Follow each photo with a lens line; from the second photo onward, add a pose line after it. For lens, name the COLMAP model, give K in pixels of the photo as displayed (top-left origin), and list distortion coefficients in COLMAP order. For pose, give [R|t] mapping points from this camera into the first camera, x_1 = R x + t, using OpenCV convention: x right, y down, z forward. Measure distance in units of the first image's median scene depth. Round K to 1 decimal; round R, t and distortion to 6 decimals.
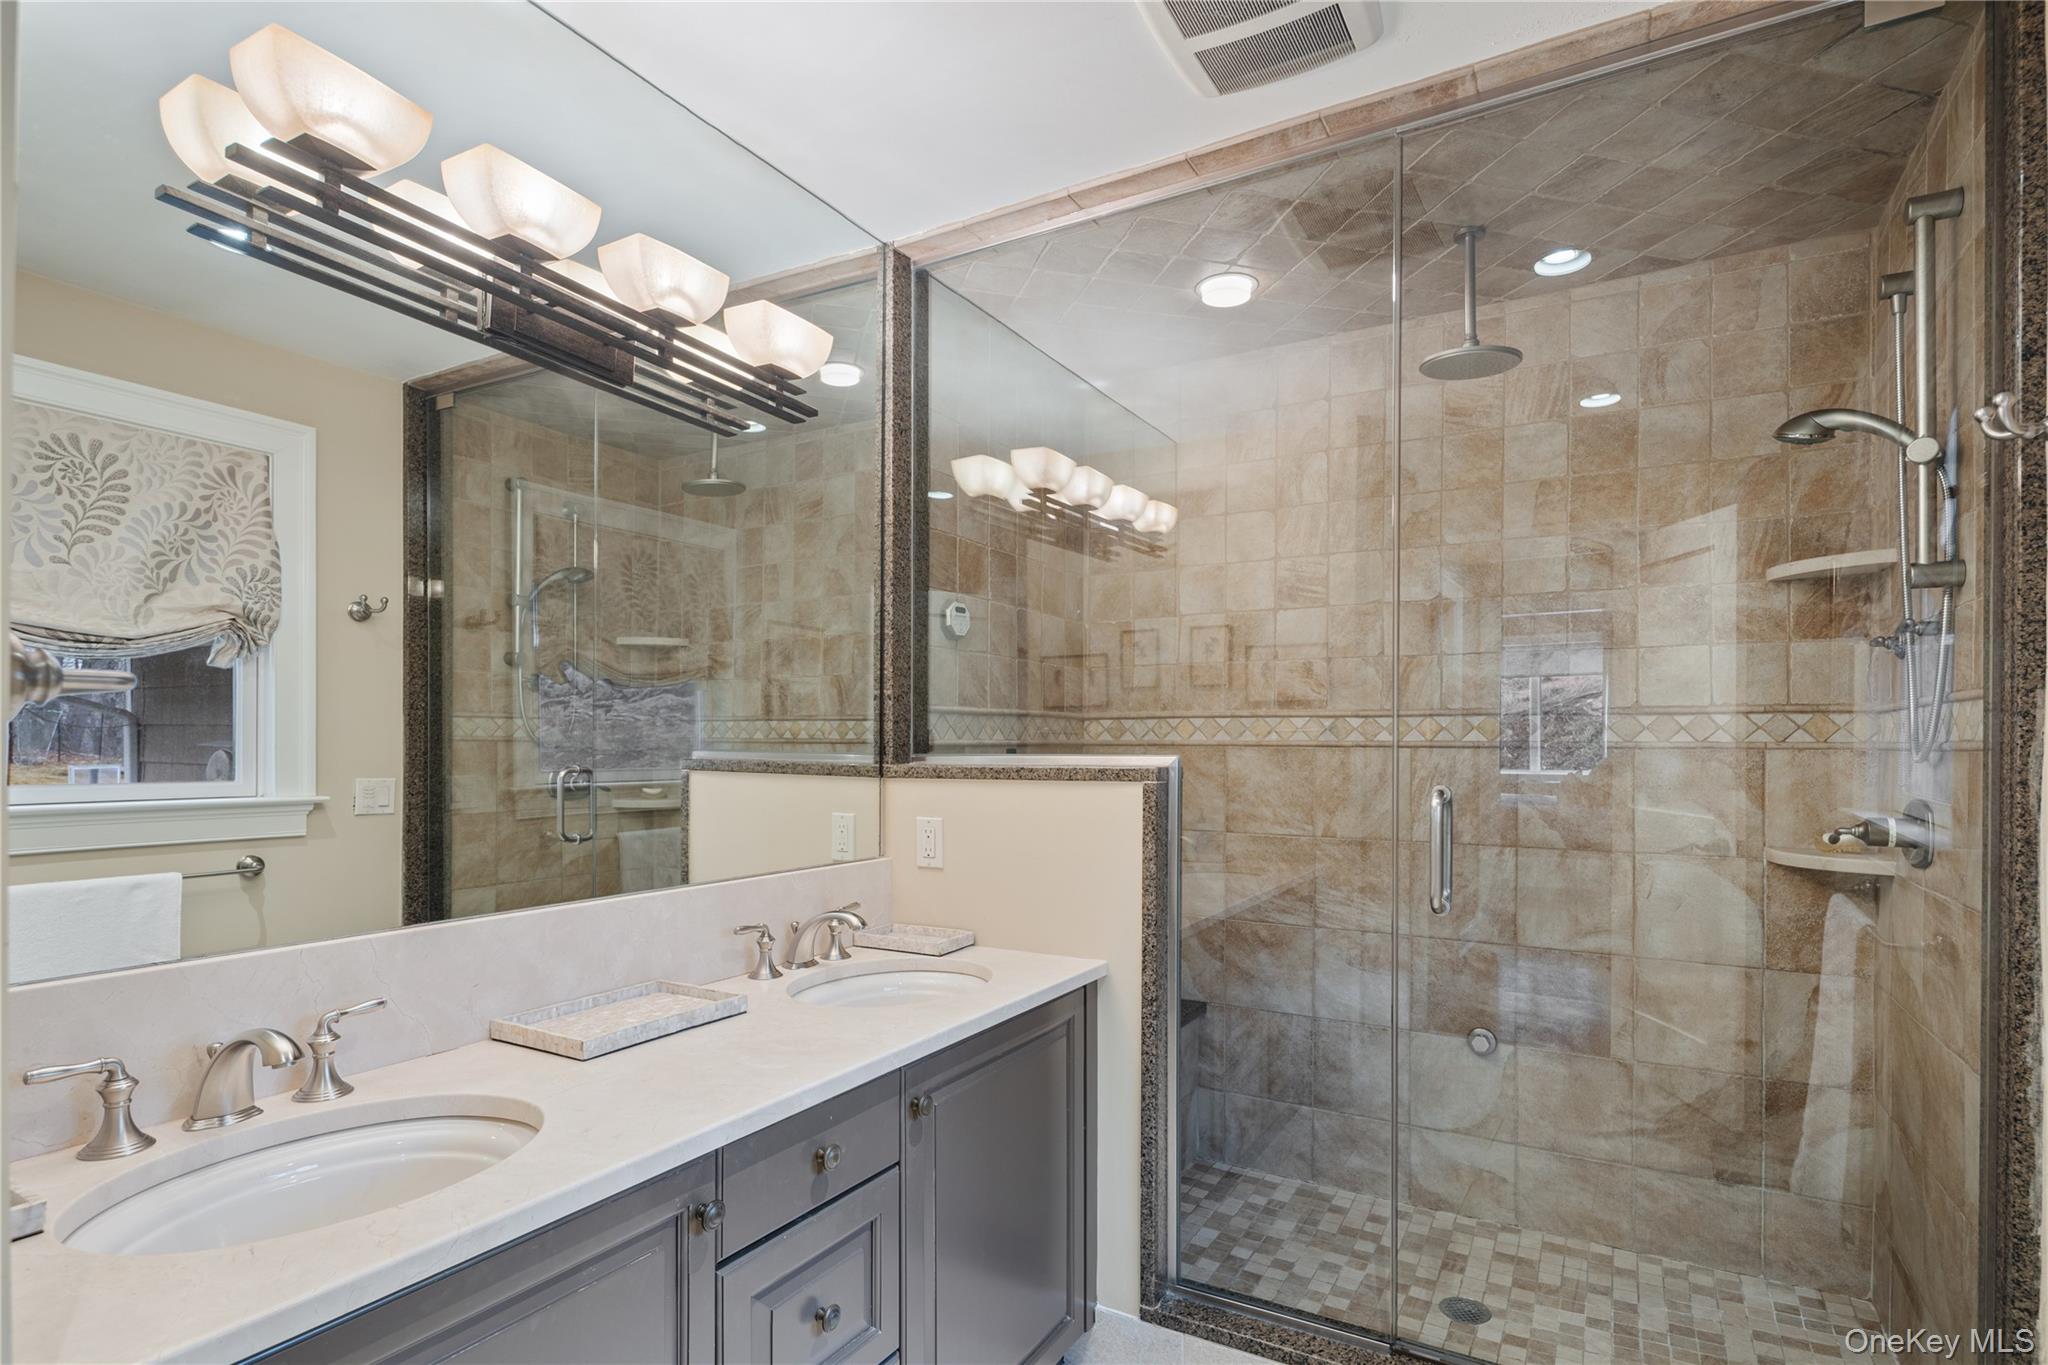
lens RADIAL K [[1002.7, 0, 1019.9], [0, 1002.7, 748.0], [0, 0, 1]] dist [0.002096, 0.000132]
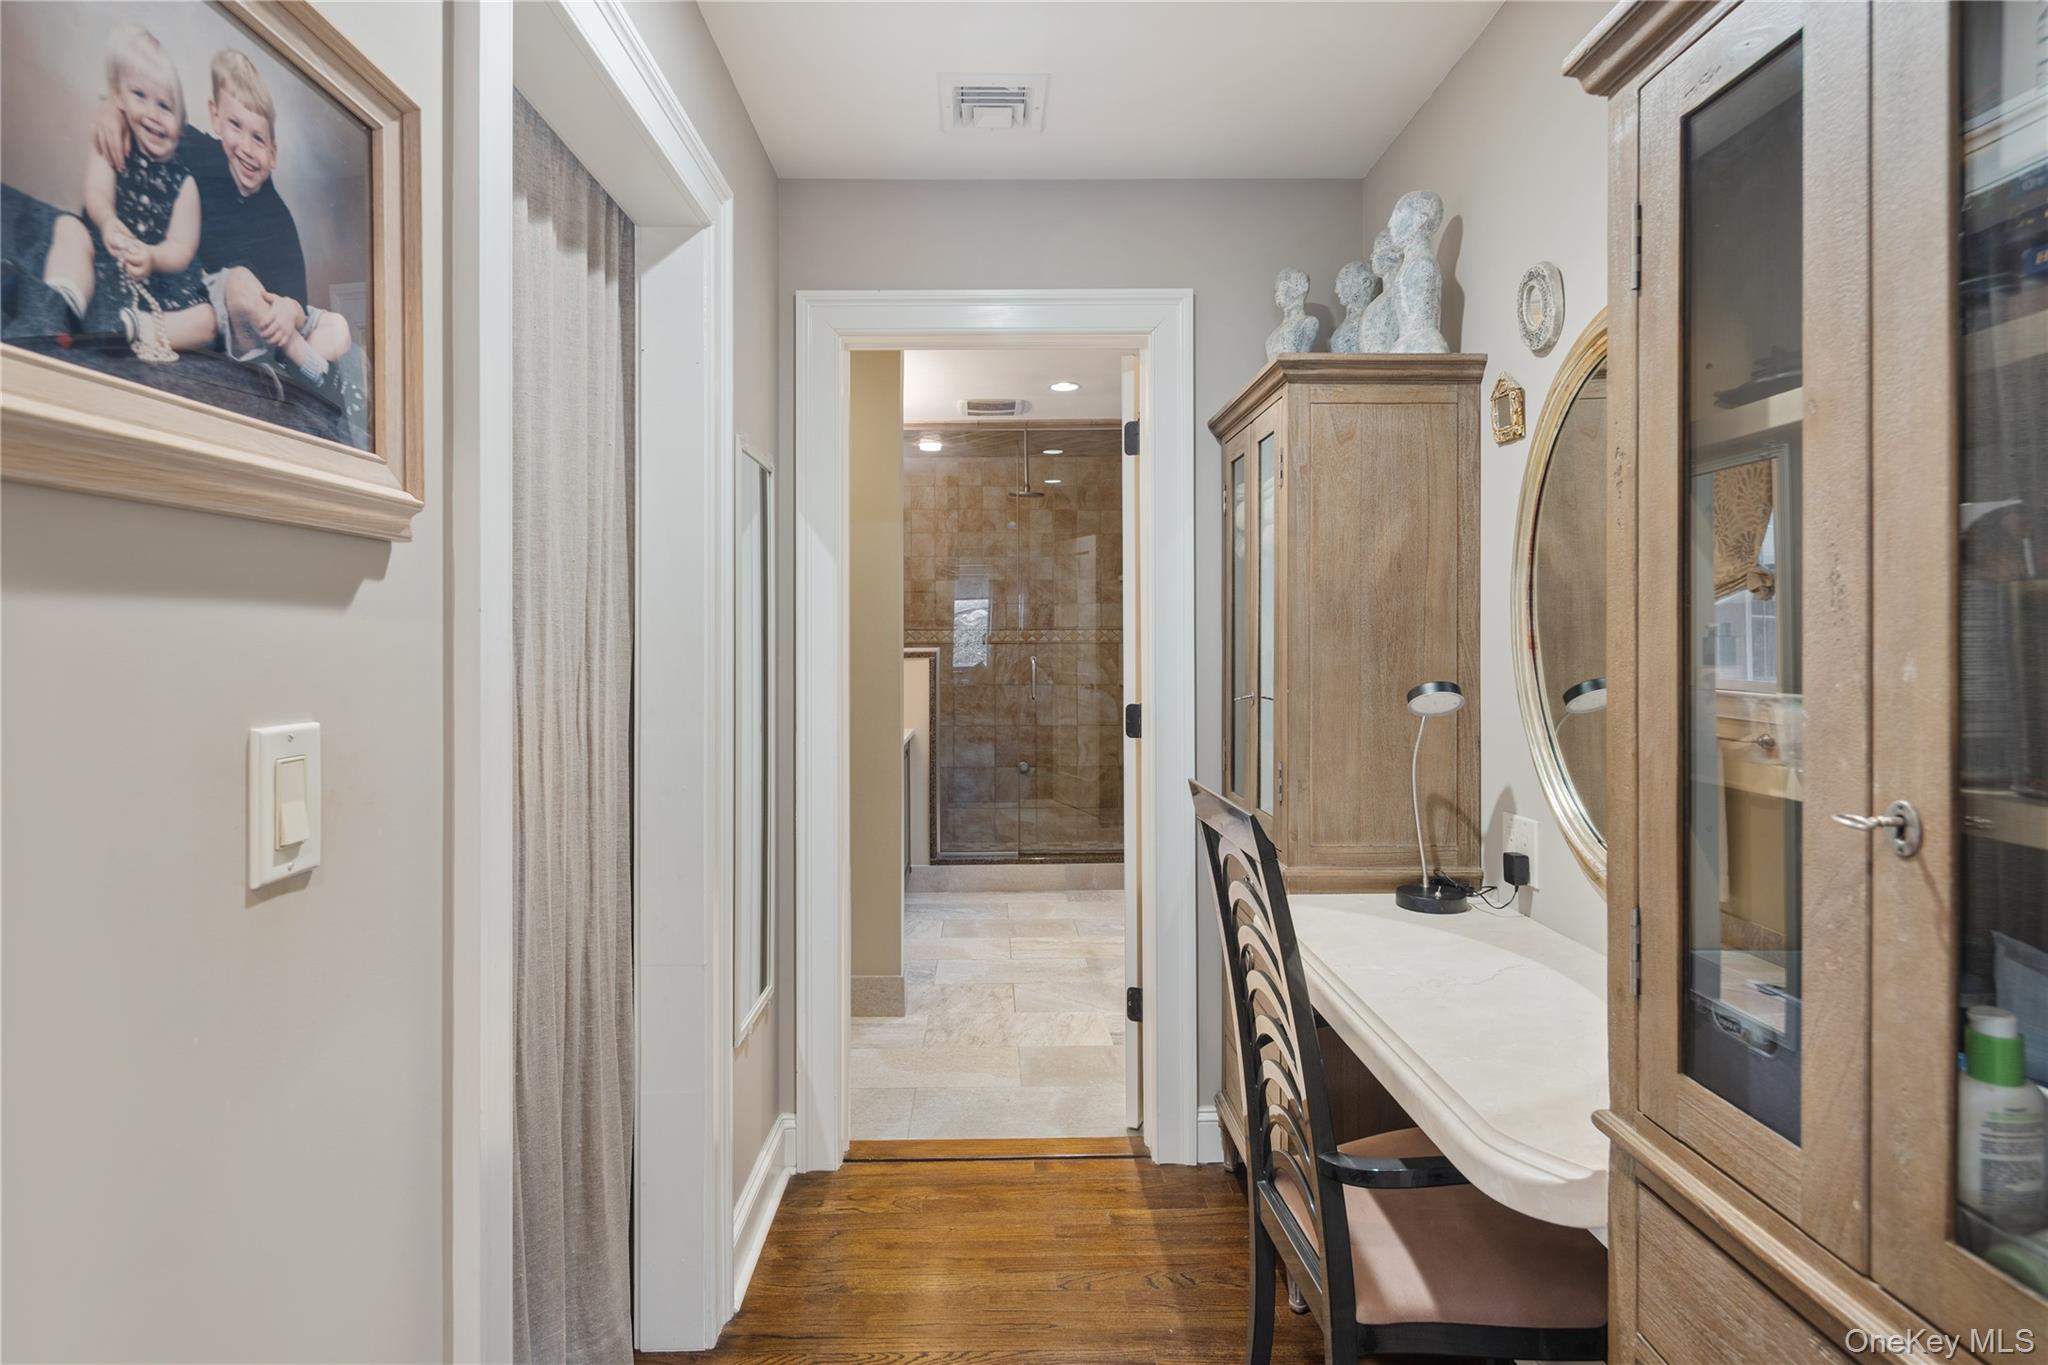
lens RADIAL K [[1003.2, 0, 1024.0], [0, 1003.2, 682.5], [0, 0, 1]] dist [0.009635, 0.000606]
pose [[0.833544, -0.021969, 0.552016, -0.889319], [0.000823, 0.999257, 0.038526, -0.001456], [-0.552453, -0.031659, 0.832943, -1.033281]]
